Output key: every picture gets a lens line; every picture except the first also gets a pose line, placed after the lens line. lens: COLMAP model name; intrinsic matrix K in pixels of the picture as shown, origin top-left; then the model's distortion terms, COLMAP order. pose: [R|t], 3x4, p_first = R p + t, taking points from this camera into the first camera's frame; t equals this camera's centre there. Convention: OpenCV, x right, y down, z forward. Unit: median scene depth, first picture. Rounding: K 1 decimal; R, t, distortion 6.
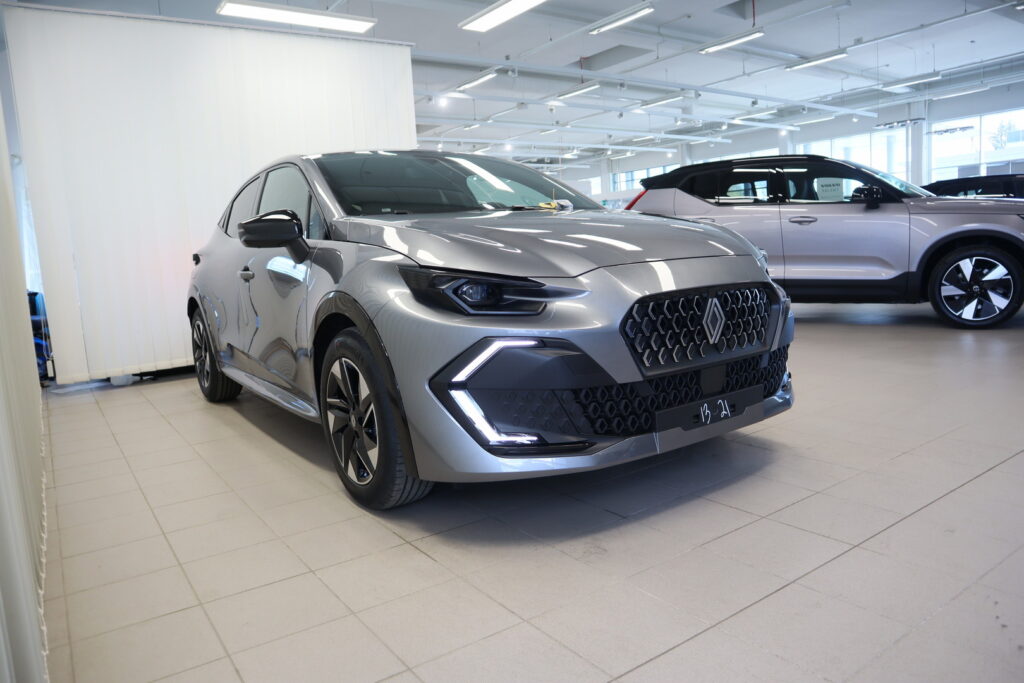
lens RADIAL K [[708.5, 0, 512.0], [0, 708.5, 341.5], [0, 0, 1]] dist [-0.132292, 0.090014]
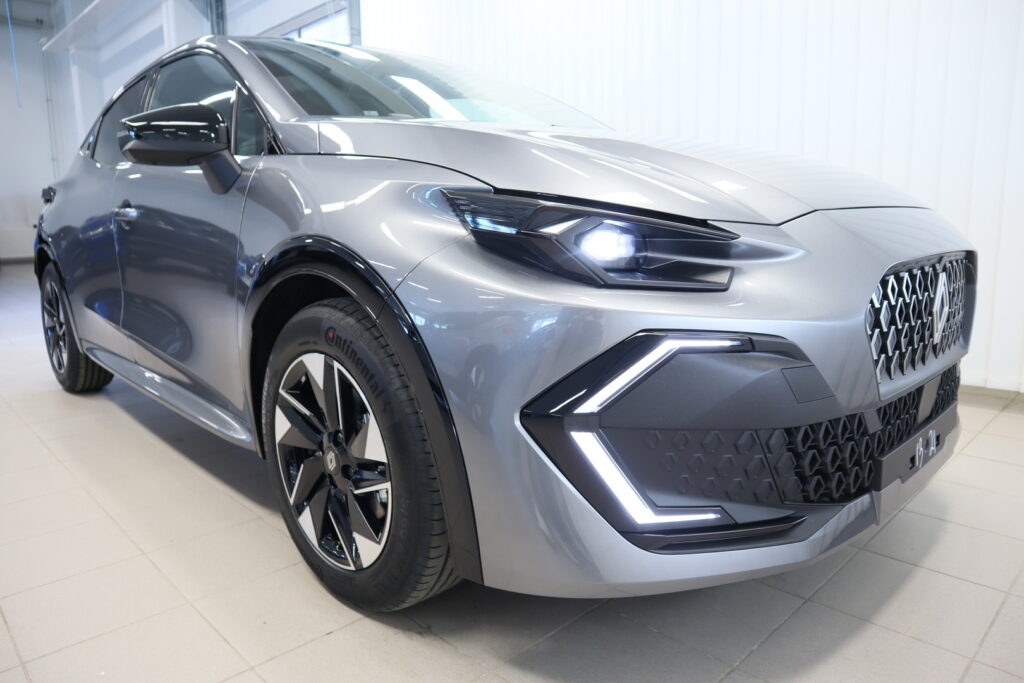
lens RADIAL K [[708.5, 0, 512.0], [0, 708.5, 341.5], [0, 0, 1]] dist [-0.132292, 0.090014]
pose [[0.986056, 0.018015, 0.165434, -0.212822], [-0.024909, 0.998901, 0.039691, -0.015604], [-0.164537, -0.043258, 0.985422, 0.493796]]
